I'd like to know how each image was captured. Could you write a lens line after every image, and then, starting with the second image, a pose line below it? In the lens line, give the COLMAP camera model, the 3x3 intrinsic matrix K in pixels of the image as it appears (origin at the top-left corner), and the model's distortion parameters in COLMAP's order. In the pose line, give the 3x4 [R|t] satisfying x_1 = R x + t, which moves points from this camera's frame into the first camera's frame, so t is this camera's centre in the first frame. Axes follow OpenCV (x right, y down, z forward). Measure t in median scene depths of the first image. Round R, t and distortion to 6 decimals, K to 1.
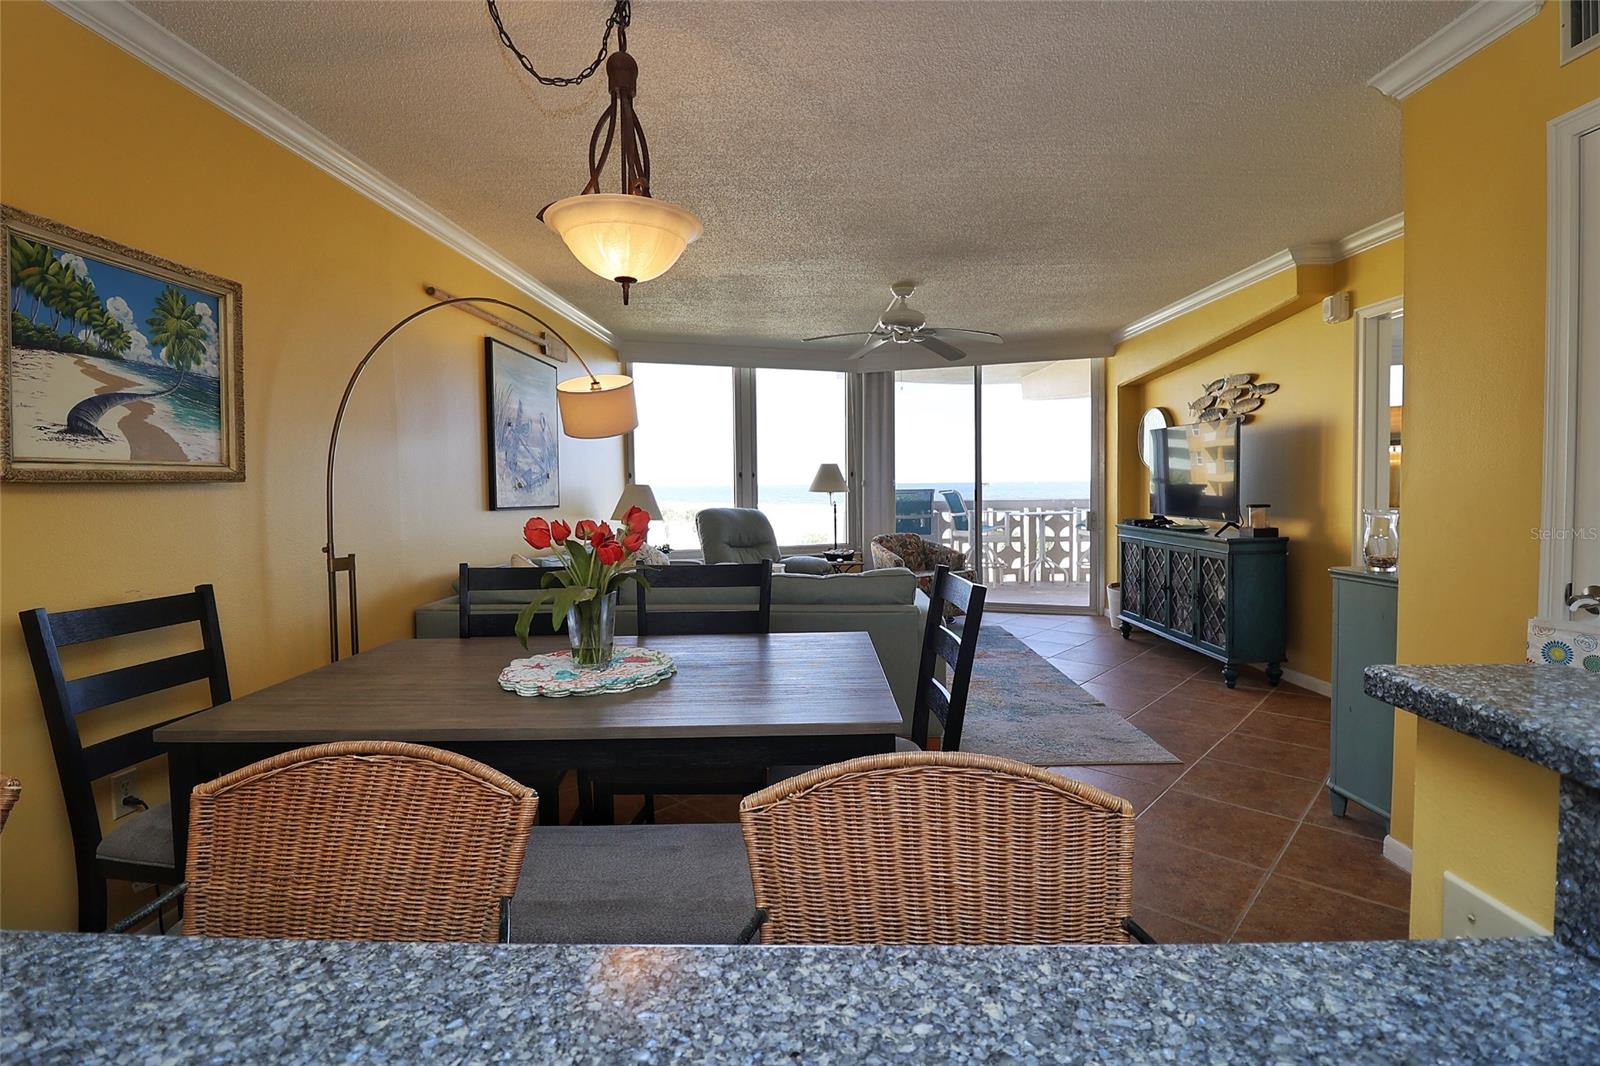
lens RADIAL K [[744.3, 0, 801.3], [0, 744.3, 519.5], [0, 0, 1]] dist [-0.009581, -0.003250]
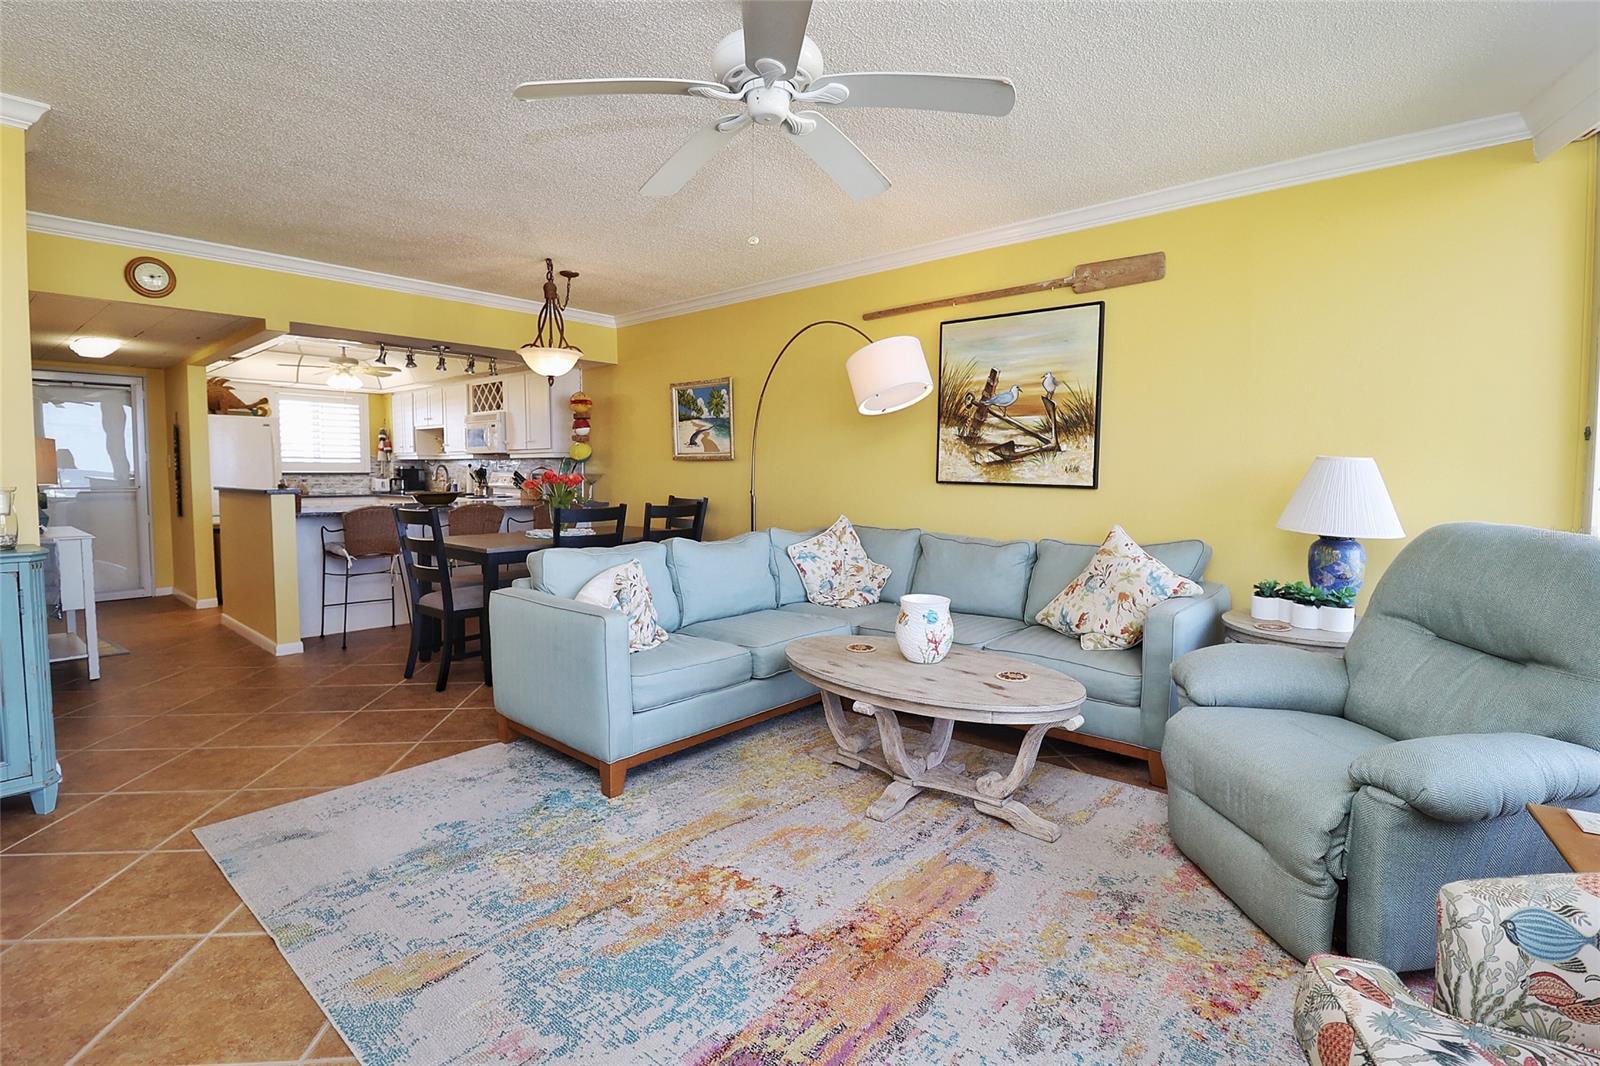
lens RADIAL K [[744.3, 0, 796.6], [0, 744.3, 530.7], [0, 0, 1]] dist [-0.009581, -0.003250]
pose [[-0.637602, 0.066694, -0.767473, 1.116679], [-0.037152, 0.992424, 0.117108, -0.126847], [0.769469, 0.103182, -0.630294, 3.077727]]
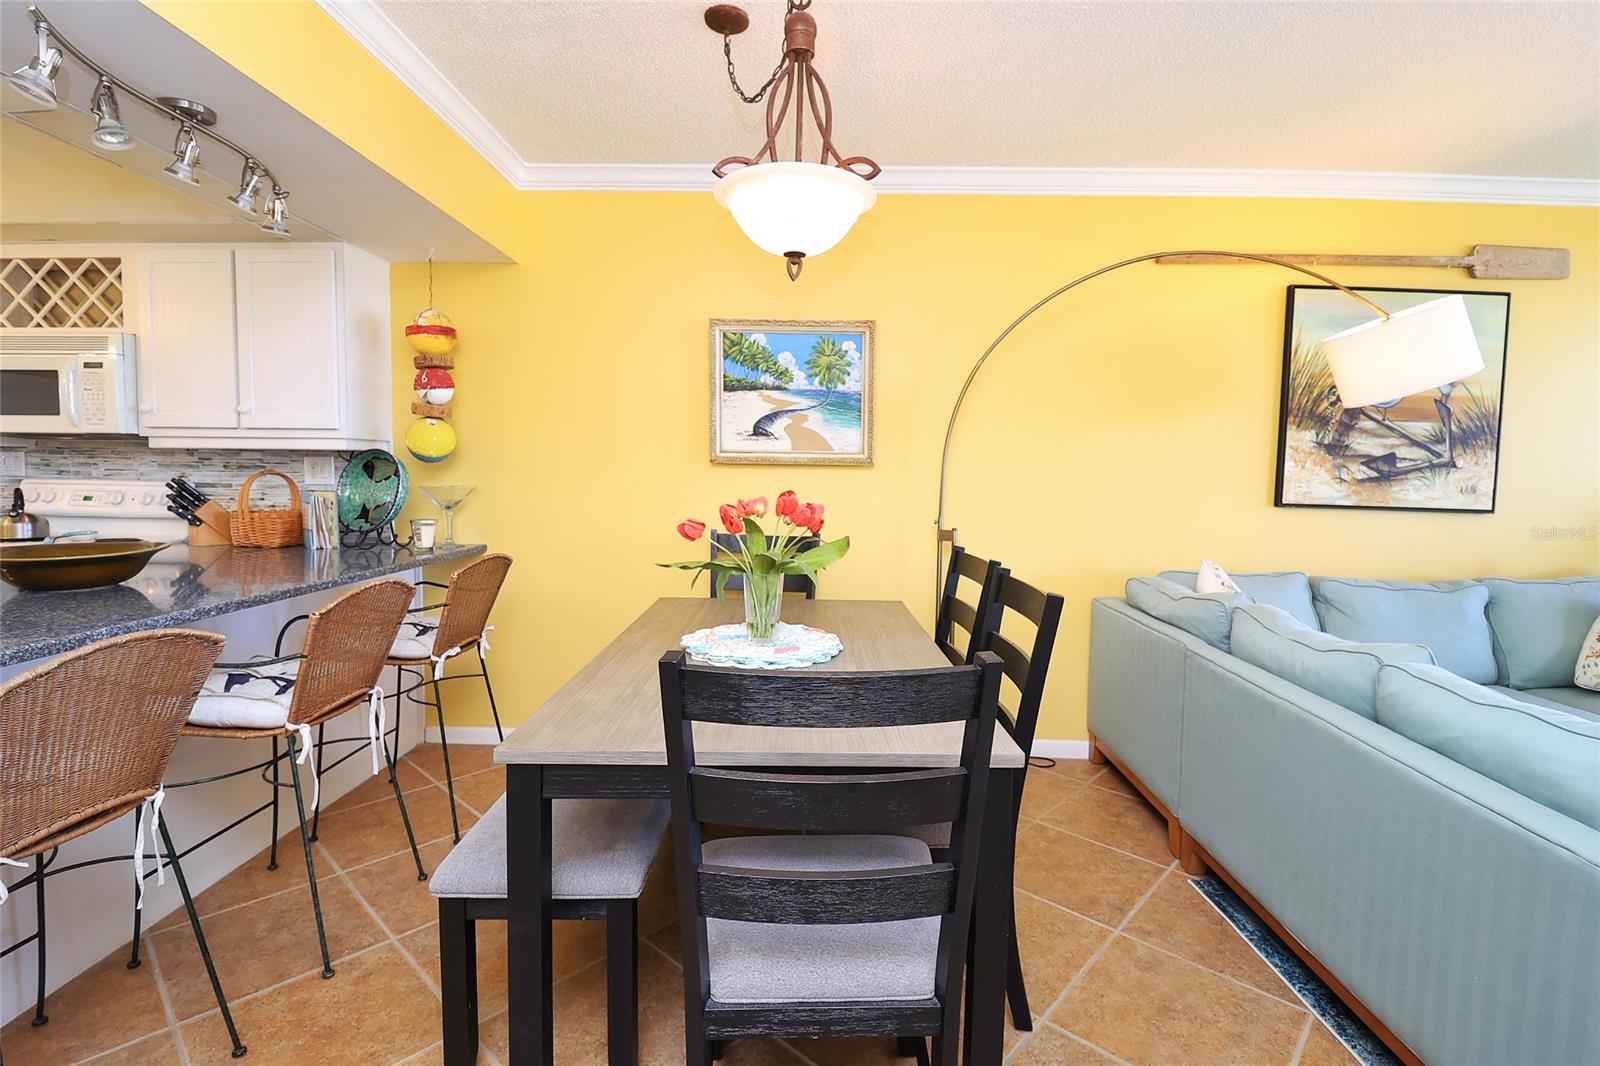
lens RADIAL K [[744.3, 0, 805.2], [0, 744.3, 522.5], [0, 0, 1]] dist [-0.009581, -0.003250]
pose [[0.029652, 0.073059, -0.996887, 0.717418], [-0.062779, 0.995492, 0.071089, -0.039633], [0.997587, 0.060475, 0.034105, 0.949005]]
